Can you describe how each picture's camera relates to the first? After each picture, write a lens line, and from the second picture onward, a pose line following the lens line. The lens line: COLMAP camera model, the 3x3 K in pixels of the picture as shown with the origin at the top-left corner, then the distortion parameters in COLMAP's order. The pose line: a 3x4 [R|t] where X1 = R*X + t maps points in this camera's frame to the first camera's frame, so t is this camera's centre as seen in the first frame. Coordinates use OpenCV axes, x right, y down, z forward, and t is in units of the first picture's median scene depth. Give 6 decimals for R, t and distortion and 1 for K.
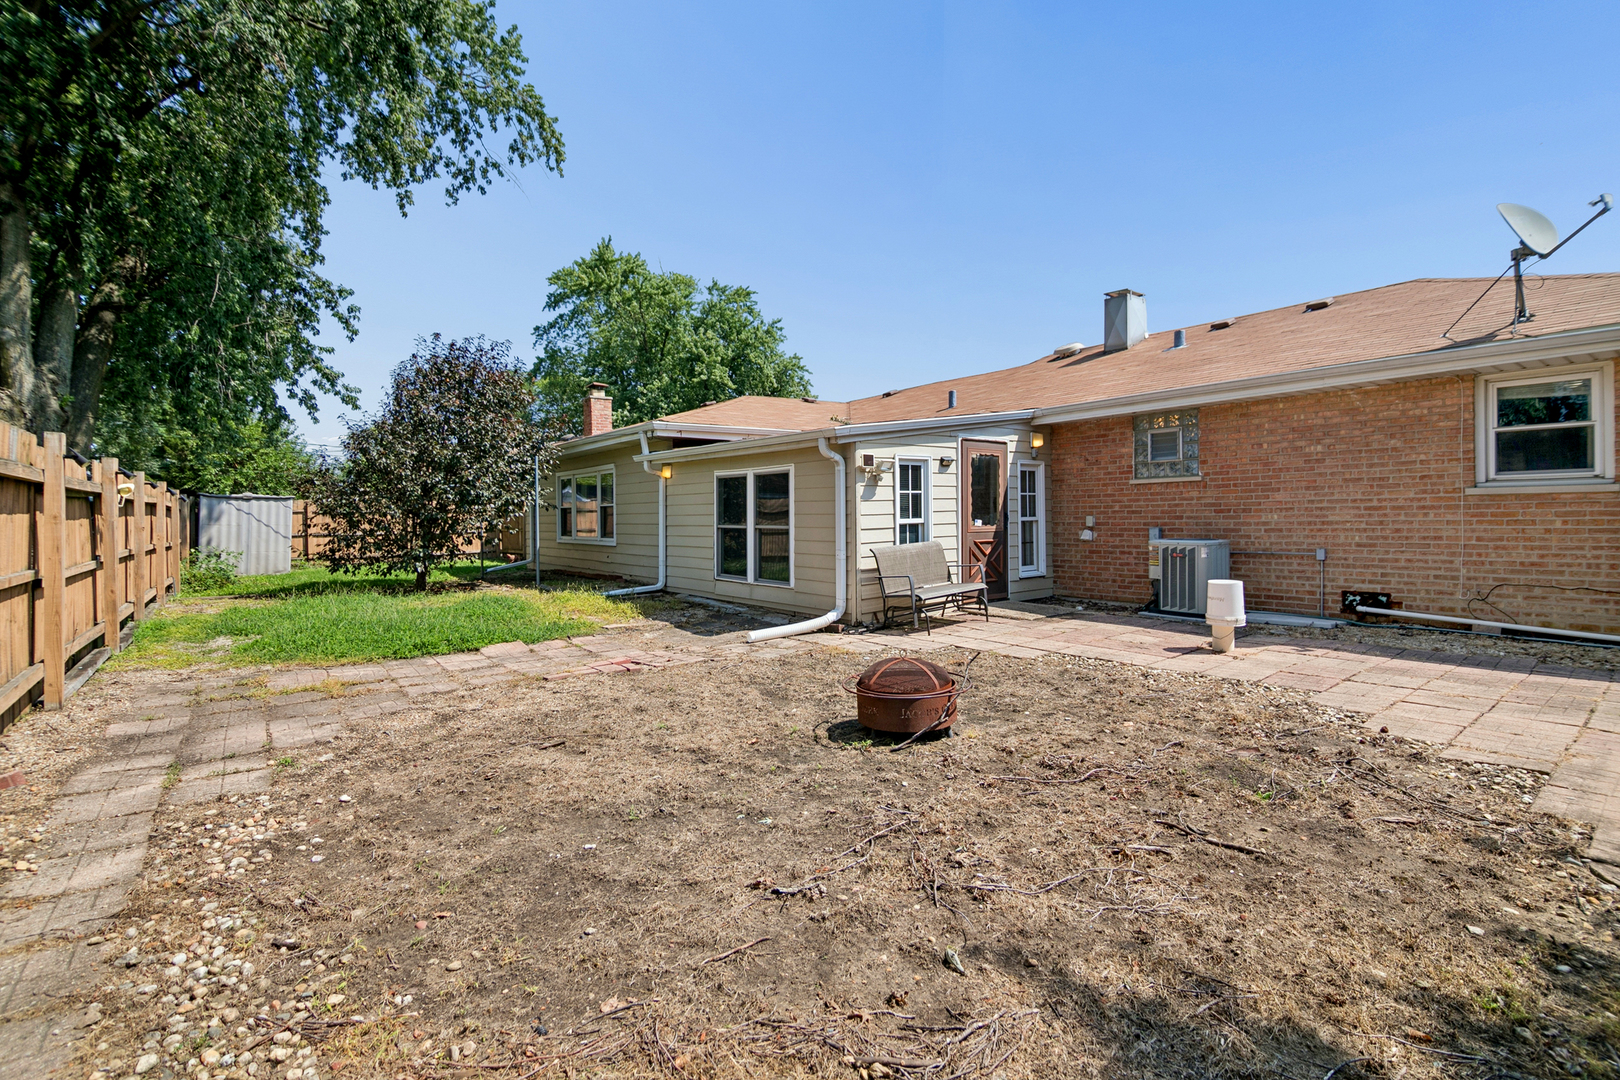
lens RADIAL K [[747.9, 0, 807.3], [0, 747.9, 528.7], [0, 0, 1]] dist [0.002962, -0.013379]
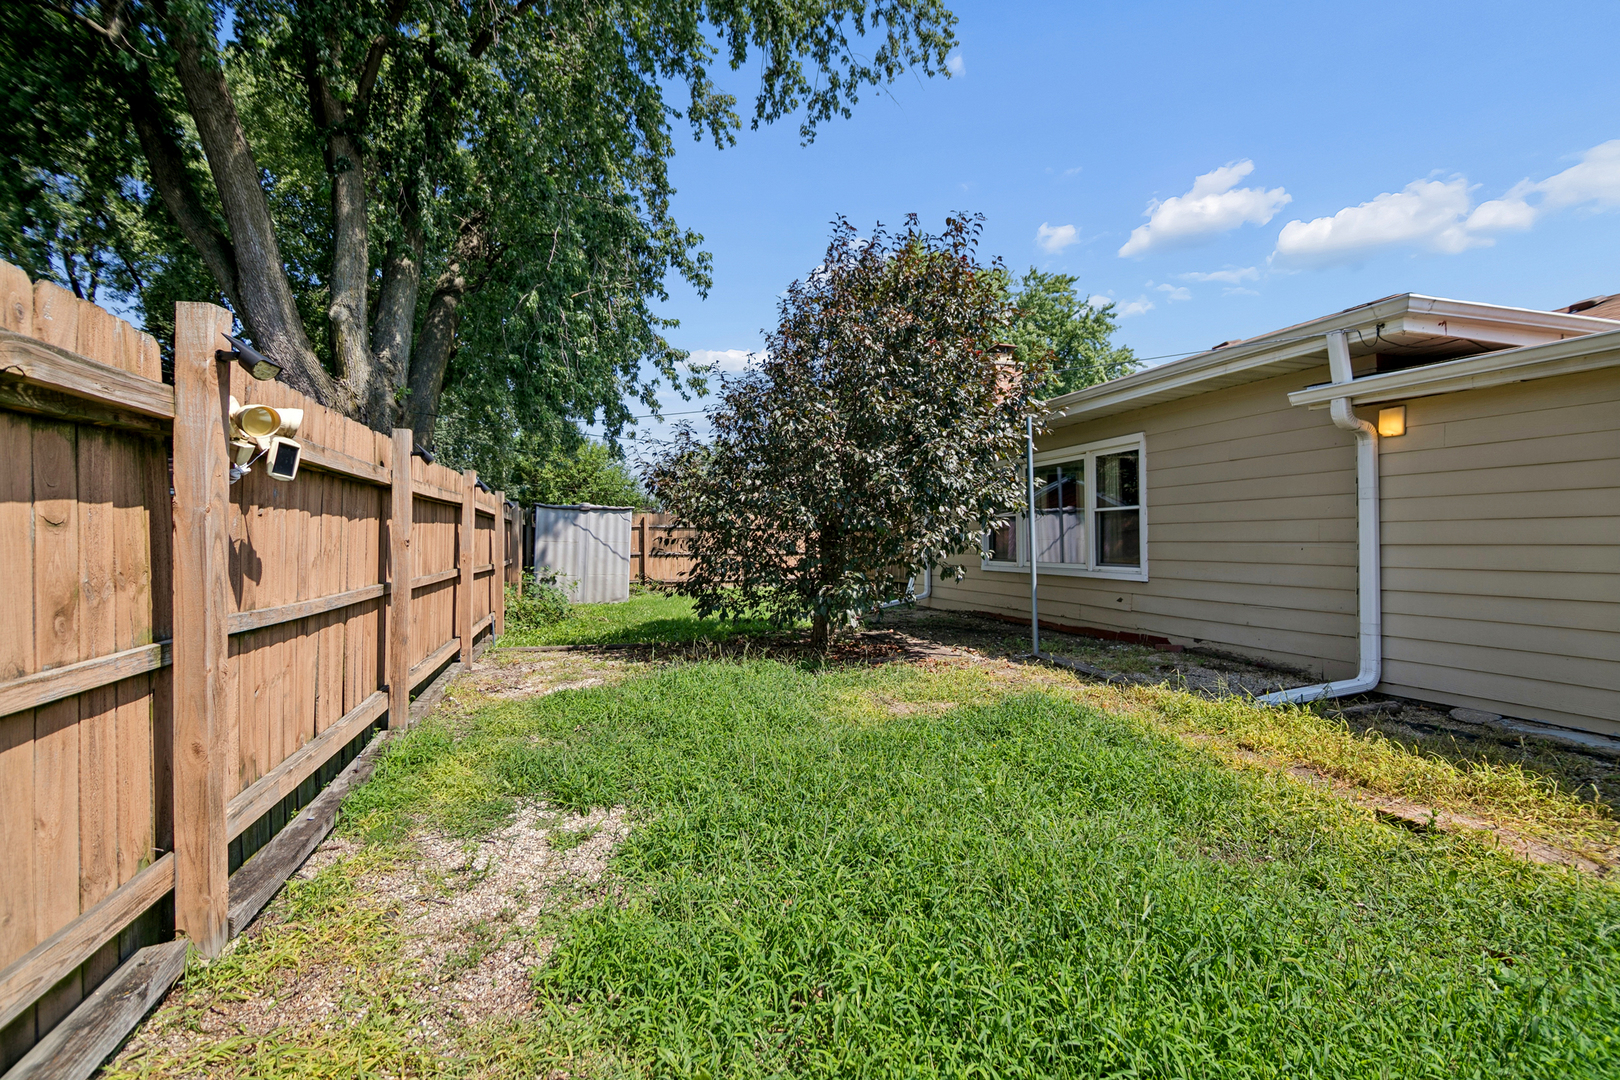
lens RADIAL K [[747.9, 0, 807.3], [0, 747.9, 528.7], [0, 0, 1]] dist [0.002962, -0.013379]
pose [[0.938626, -0.000278, -0.344935, -0.209300], [-0.009449, 0.999604, -0.026516, 0.000679], [0.344806, 0.028148, 0.938252, 0.276526]]
